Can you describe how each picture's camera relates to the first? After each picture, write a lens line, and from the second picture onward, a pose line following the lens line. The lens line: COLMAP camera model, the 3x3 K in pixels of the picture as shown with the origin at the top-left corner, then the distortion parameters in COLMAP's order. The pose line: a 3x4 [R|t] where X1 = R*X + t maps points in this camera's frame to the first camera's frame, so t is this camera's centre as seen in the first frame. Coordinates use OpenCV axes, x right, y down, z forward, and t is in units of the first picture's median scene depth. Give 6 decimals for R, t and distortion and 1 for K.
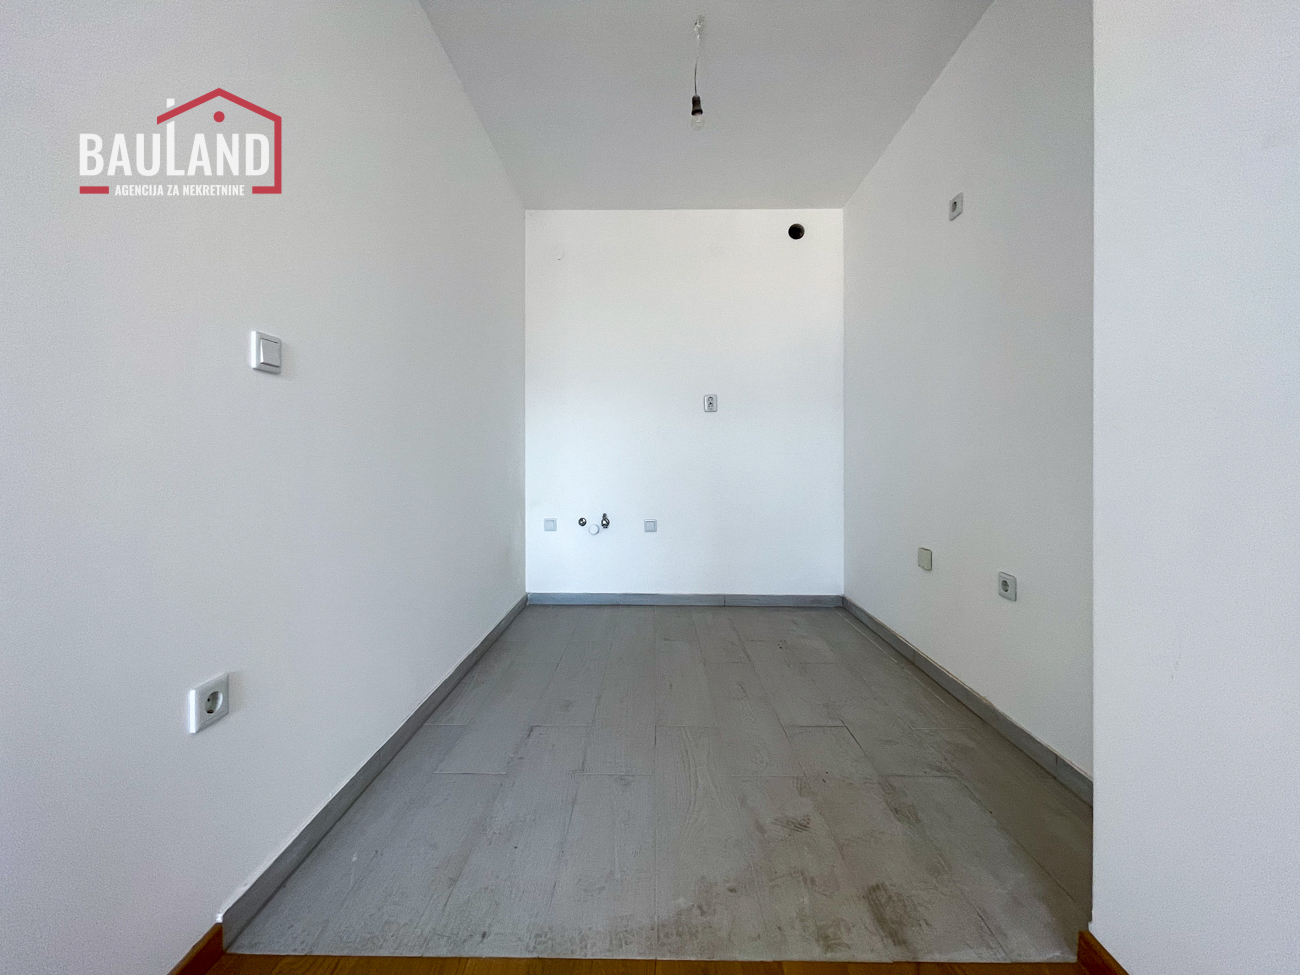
lens RADIAL K [[537.7, 0, 648.0], [0, 537.7, 475.6], [0, 0, 1]] dist [-0.003389, -0.000458]
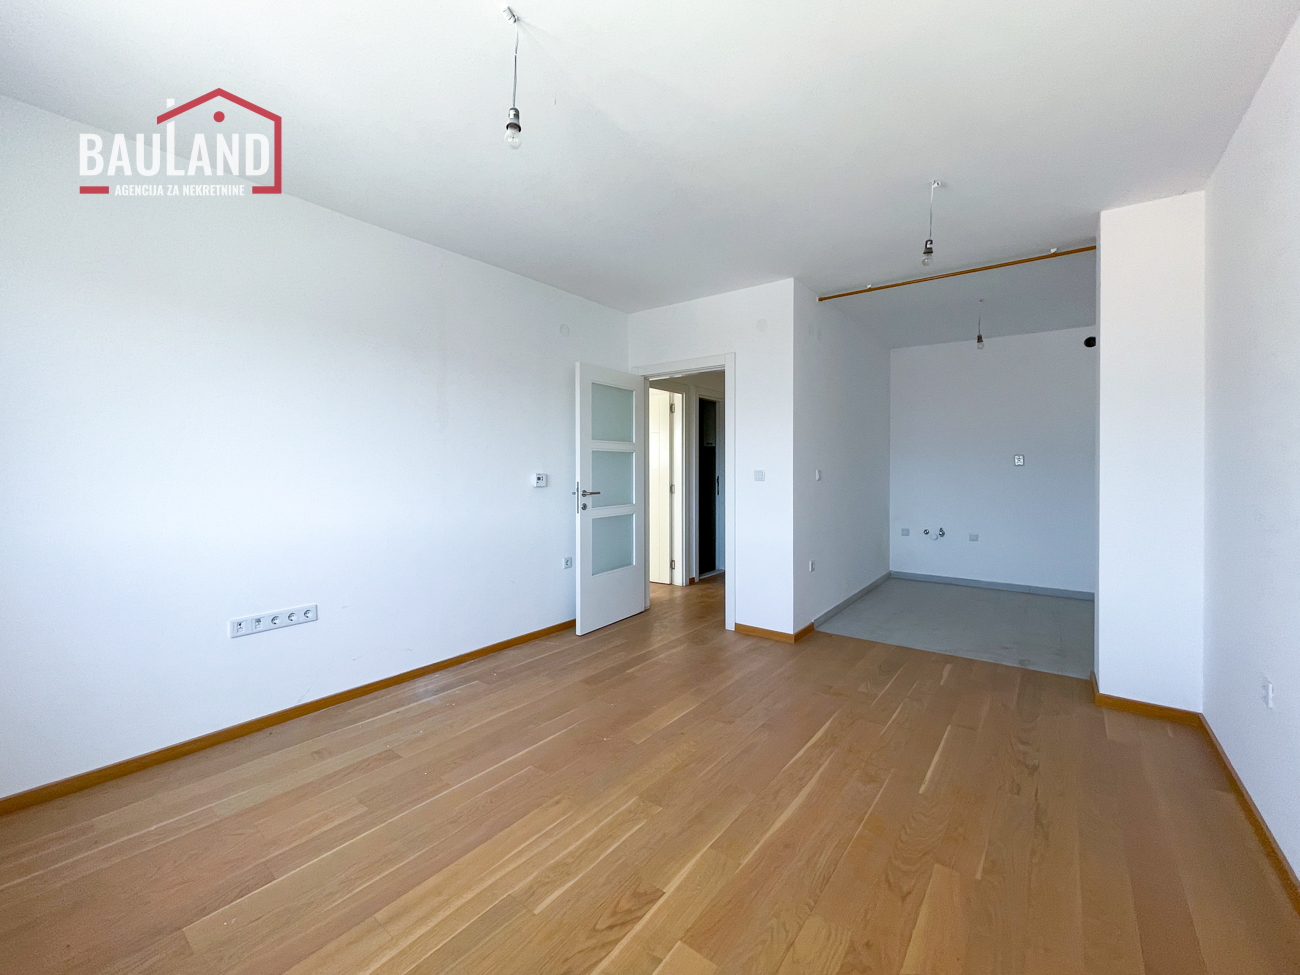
lens RADIAL K [[537.7, 0, 649.2], [0, 537.7, 478.5], [0, 0, 1]] dist [-0.003389, -0.000458]
pose [[0.807633, 0.005522, -0.589660, 0.447405], [-0.013581, 0.999865, -0.009237, -0.141949], [0.589529, 0.015468, 0.807599, -2.314810]]
